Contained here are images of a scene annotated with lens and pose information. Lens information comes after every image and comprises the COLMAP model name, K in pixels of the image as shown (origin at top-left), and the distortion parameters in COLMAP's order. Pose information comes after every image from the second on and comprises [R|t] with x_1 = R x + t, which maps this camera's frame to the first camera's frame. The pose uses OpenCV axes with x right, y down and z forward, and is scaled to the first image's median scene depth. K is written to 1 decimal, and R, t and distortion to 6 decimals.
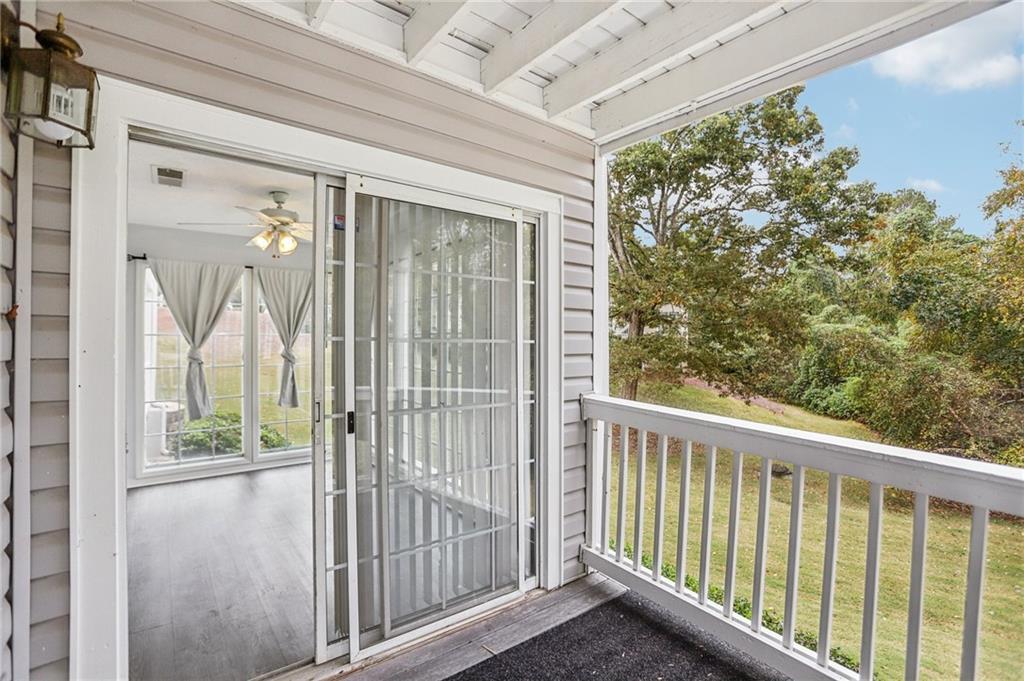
lens RADIAL K [[472.8, 0, 512.0], [0, 472.8, 340.5], [0, 0, 1]] dist [-0.048735, 0.027159]
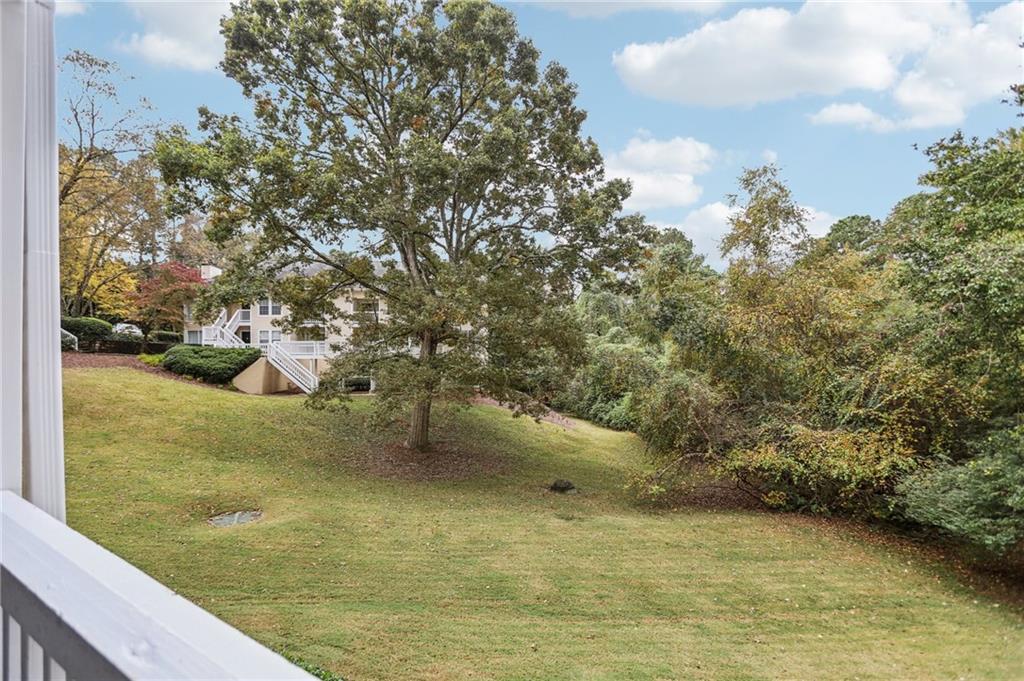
lens RADIAL K [[469.5, 0, 512.3], [0, 469.5, 369.3], [0, 0, 1]] dist [-0.033535, 0.000045]
pose [[0.934311, -0.011664, 0.356268, 0.089672], [0.003669, 0.999726, 0.023109, -0.002899], [-0.356440, -0.020284, 0.934098, 0.066927]]
